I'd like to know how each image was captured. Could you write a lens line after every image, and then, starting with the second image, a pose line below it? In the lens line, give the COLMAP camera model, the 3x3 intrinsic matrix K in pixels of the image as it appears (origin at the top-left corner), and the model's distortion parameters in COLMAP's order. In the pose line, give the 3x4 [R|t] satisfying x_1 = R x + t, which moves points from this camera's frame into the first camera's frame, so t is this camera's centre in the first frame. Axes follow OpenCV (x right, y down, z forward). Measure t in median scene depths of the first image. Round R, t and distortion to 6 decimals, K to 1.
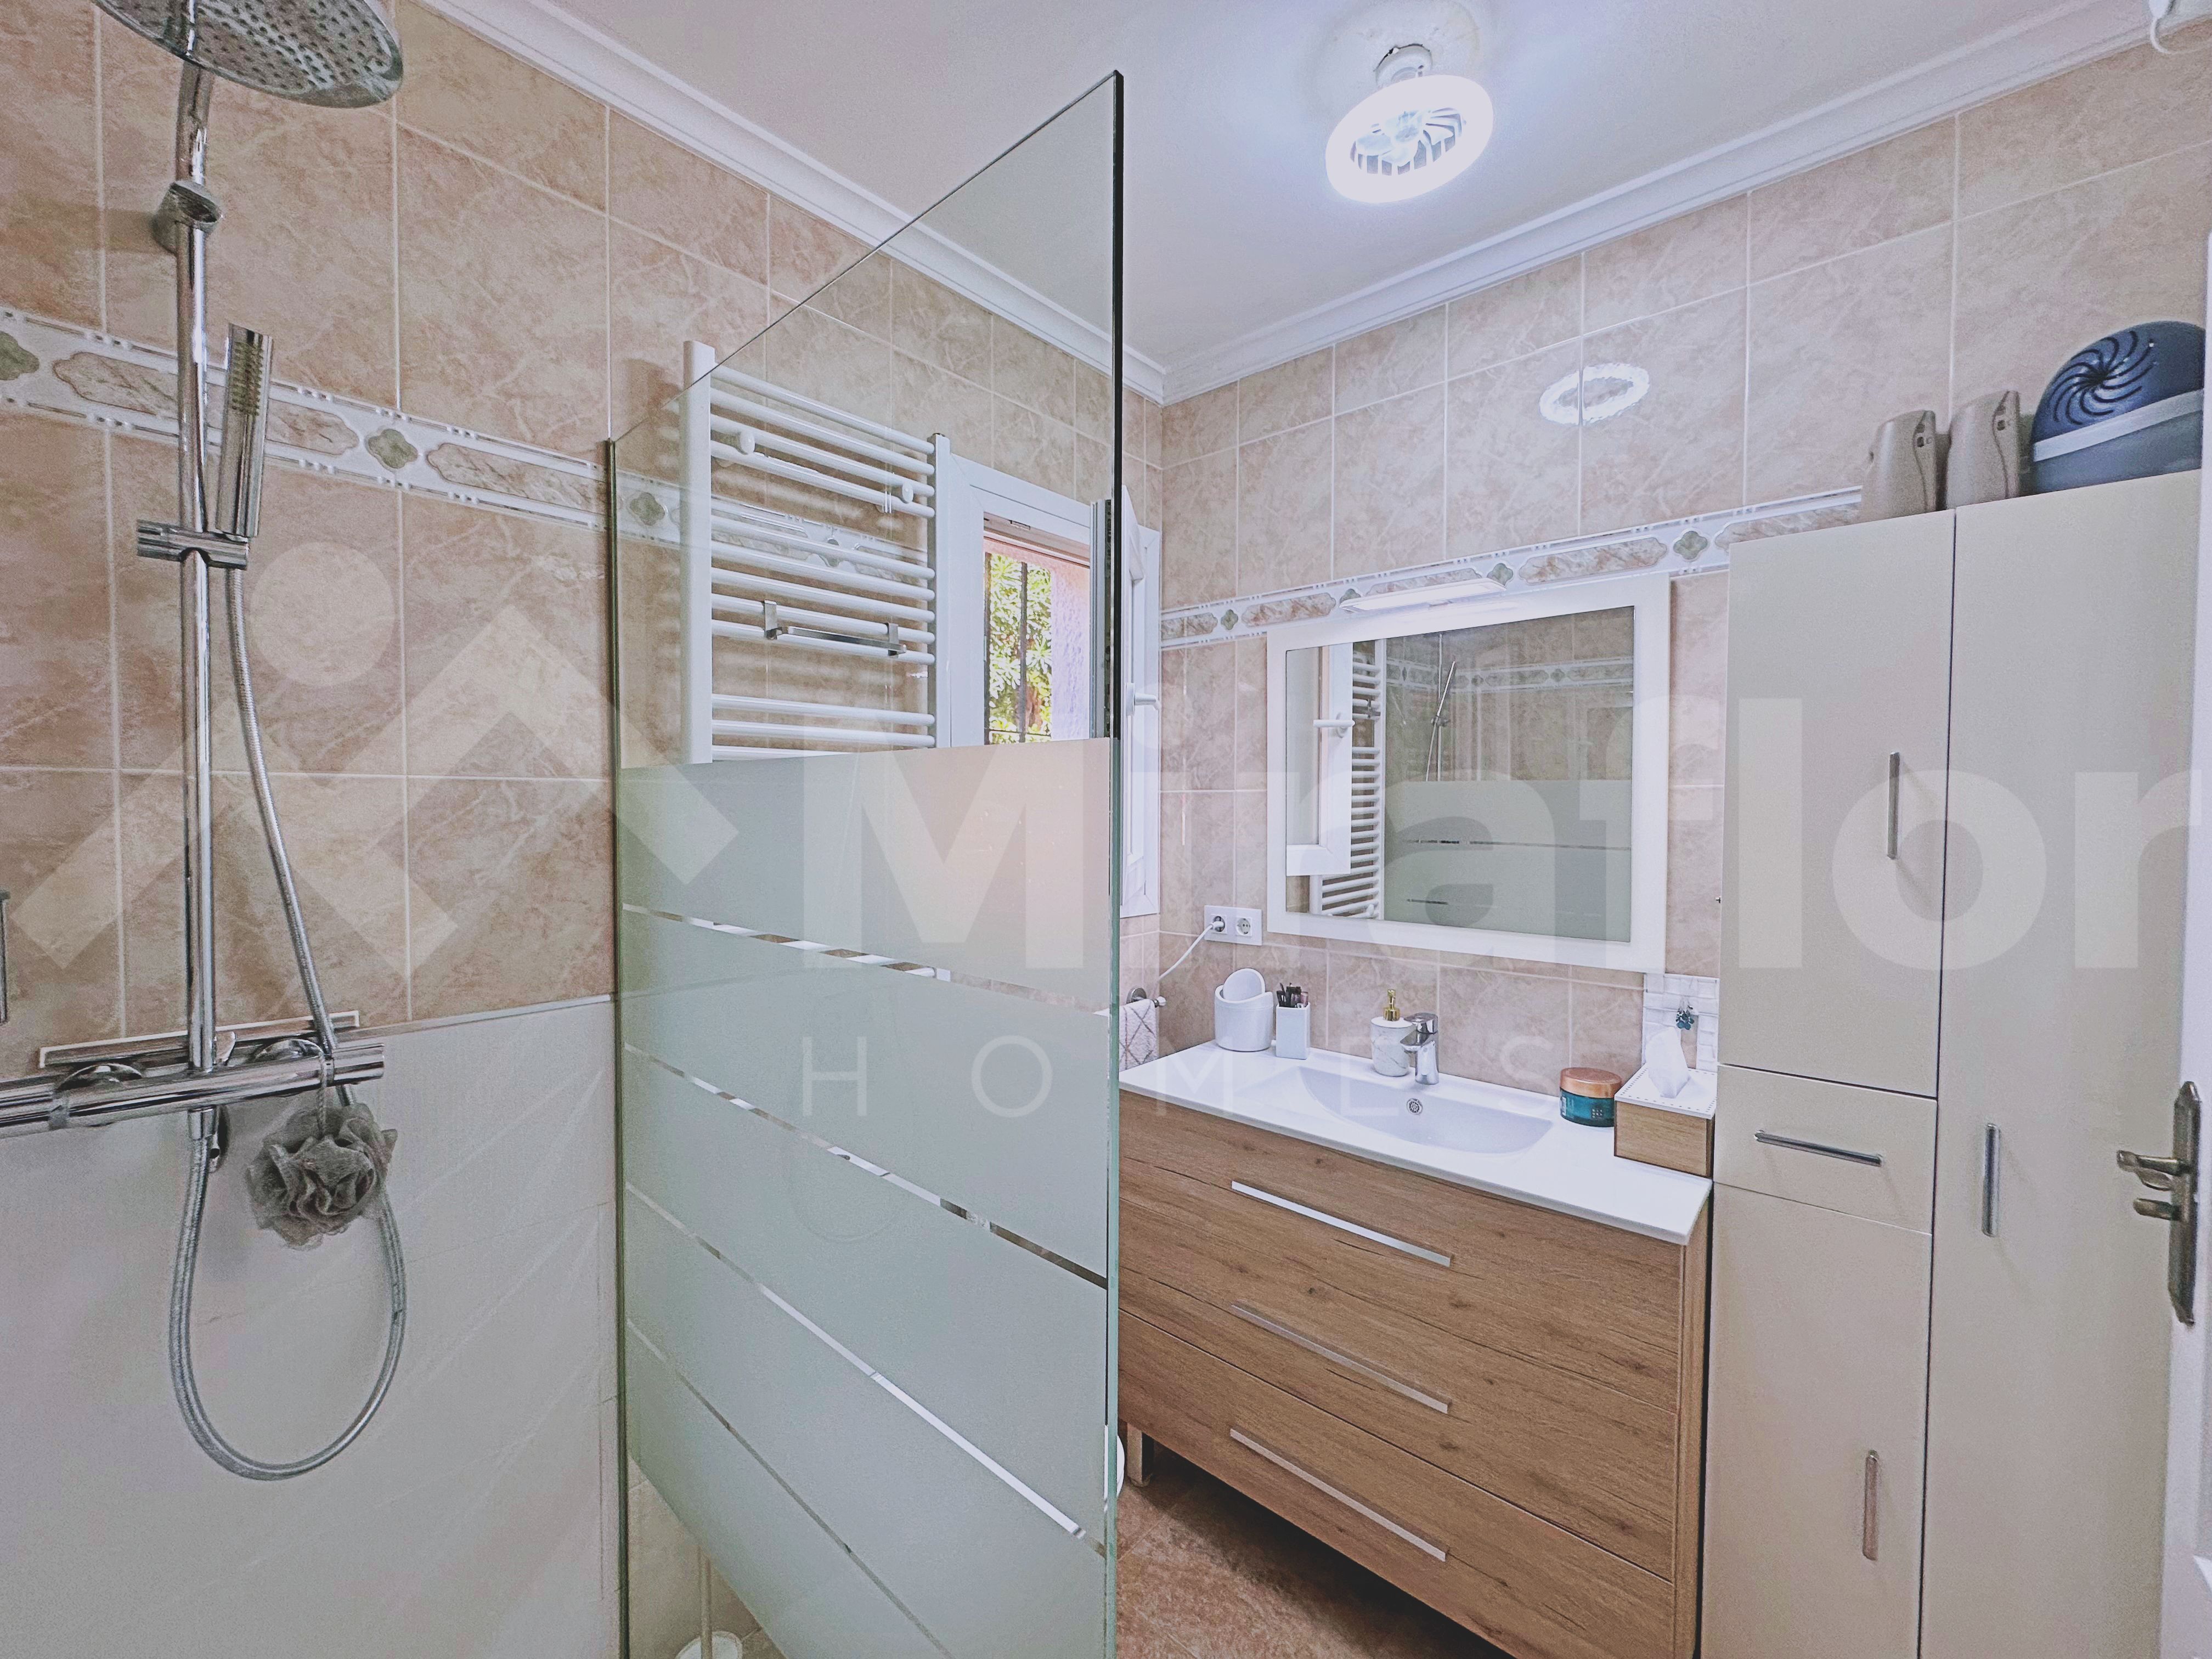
lens RADIAL K [[889.6, 0, 1103.8], [0, 889.6, 828.4], [0, 0, 1]] dist [-0.003784, 0.001362]
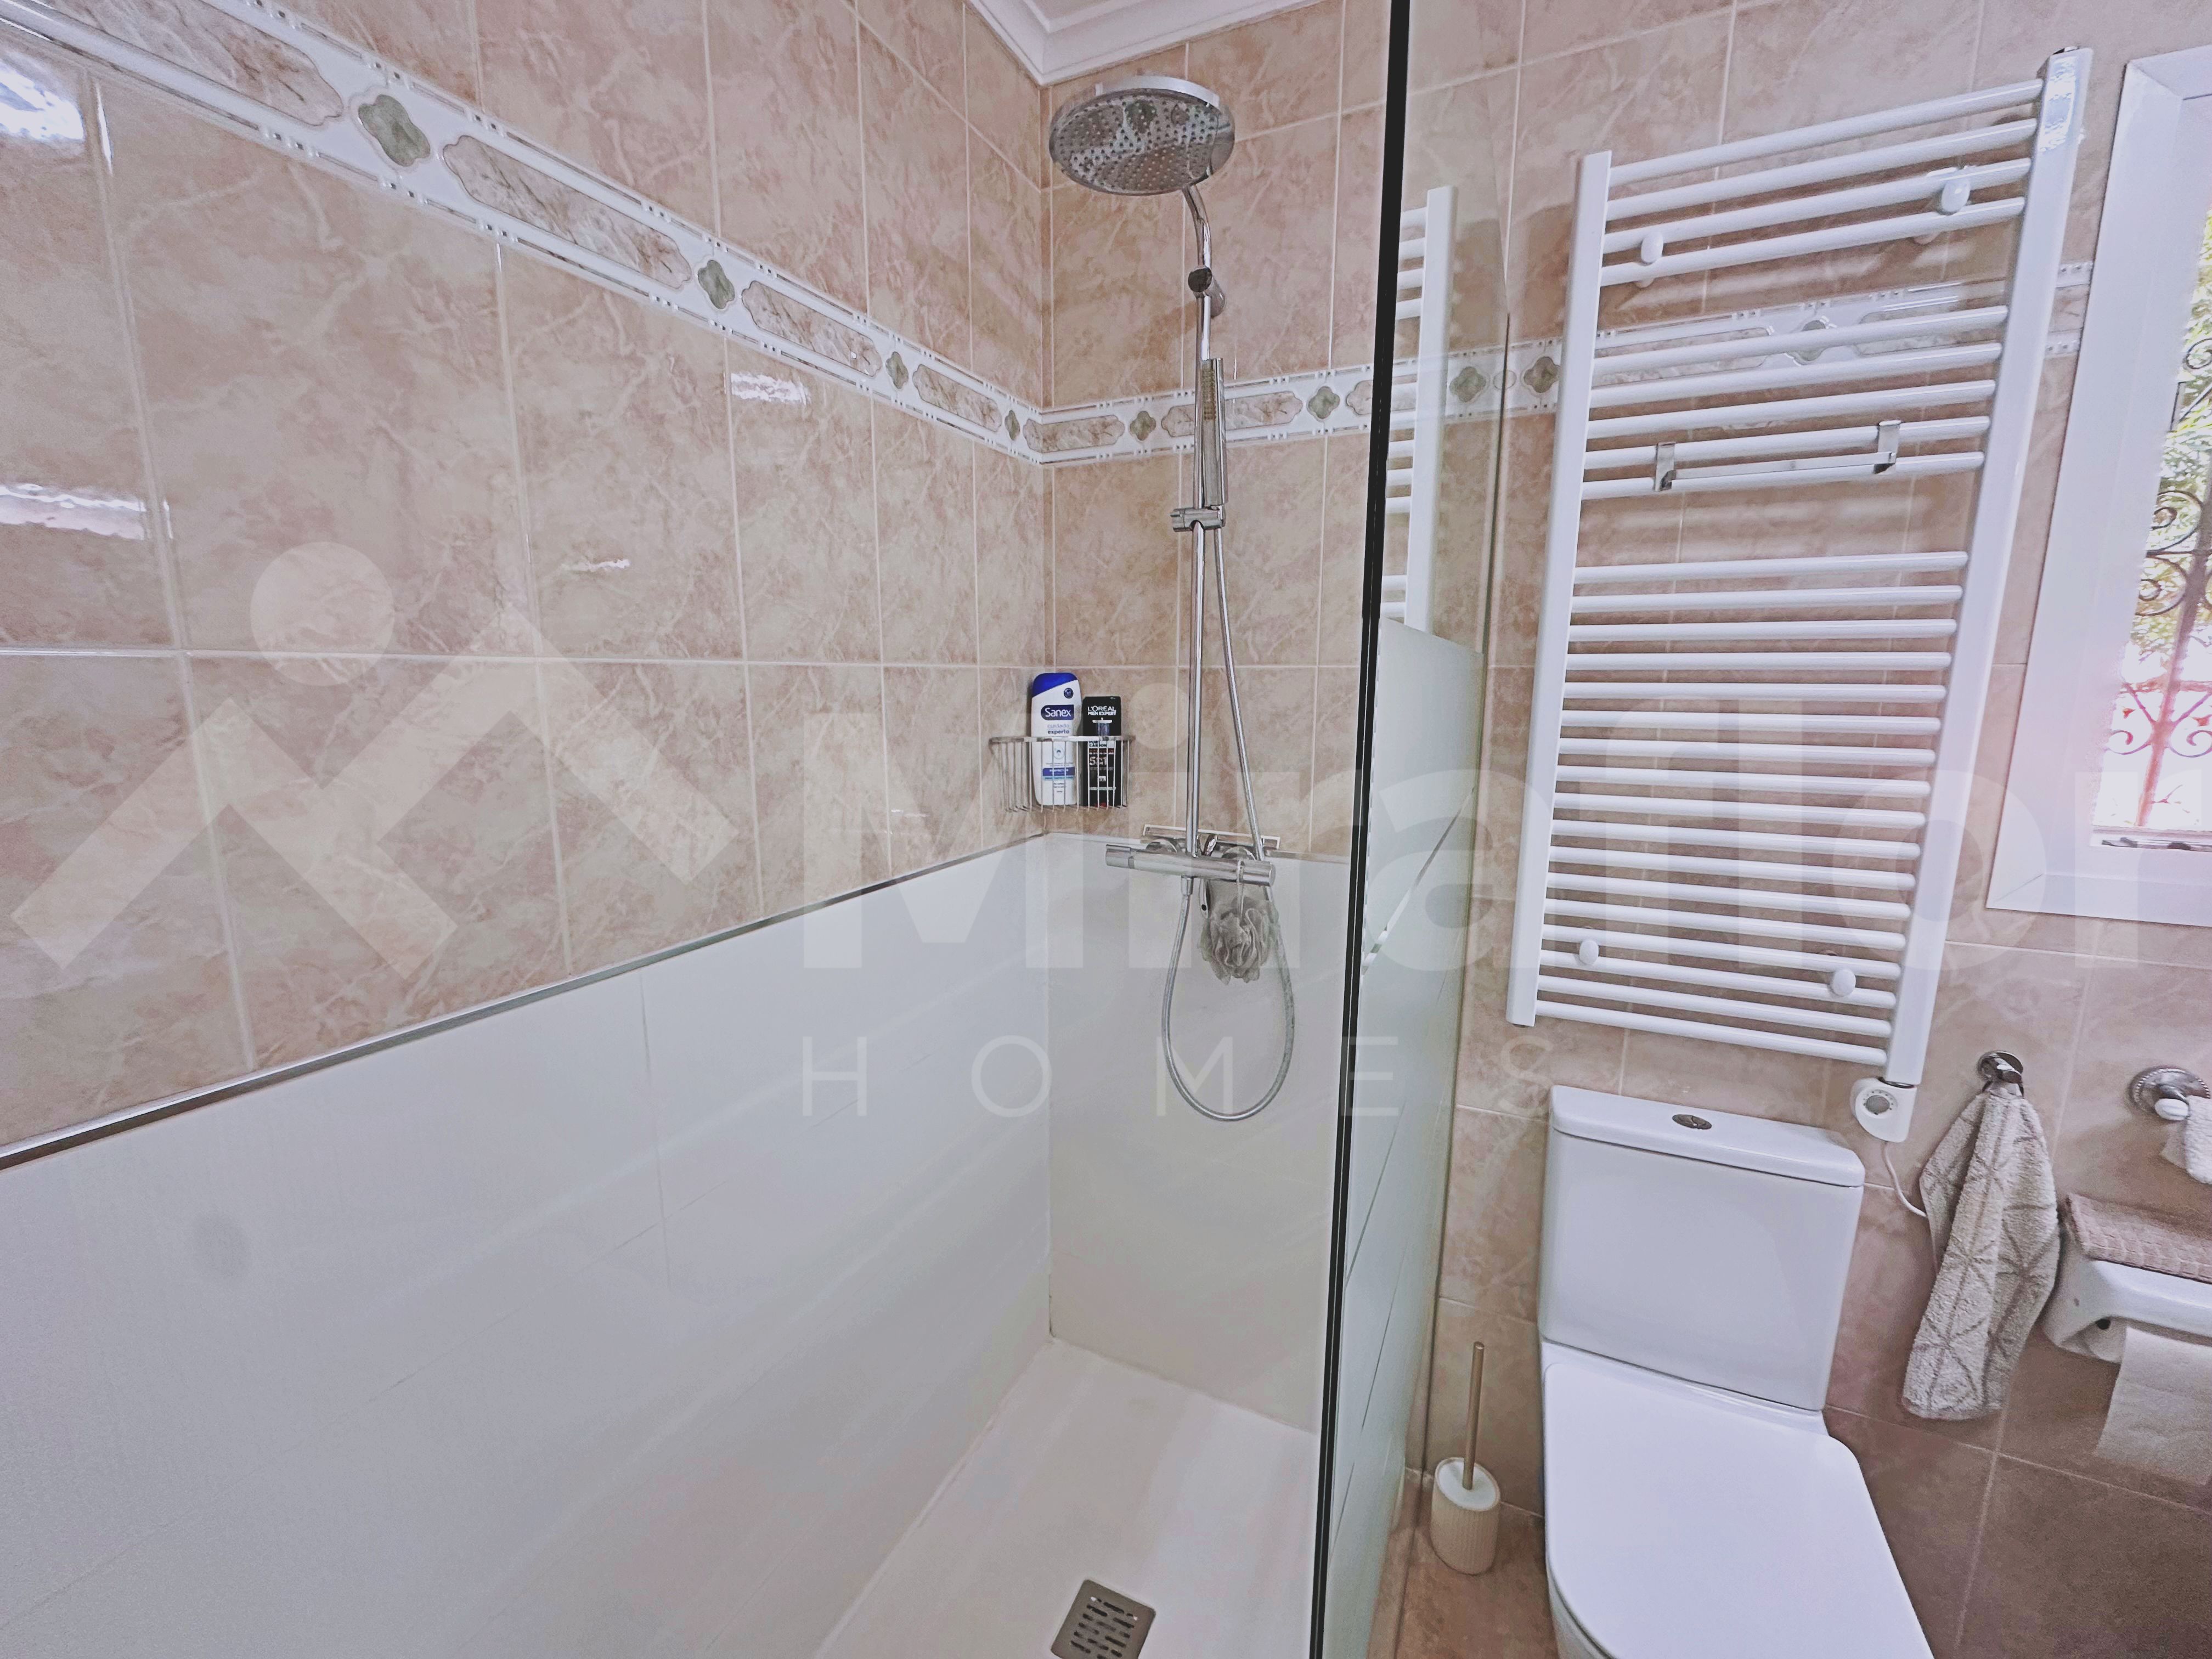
lens RADIAL K [[889.6, 0, 1103.8], [0, 889.6, 828.4], [0, 0, 1]] dist [-0.003784, 0.001362]
pose [[0.281578, 0.149576, -0.947808, 0.302536], [-0.035831, 0.988726, 0.145388, -0.002070], [0.958869, -0.006978, 0.283763, 0.258638]]
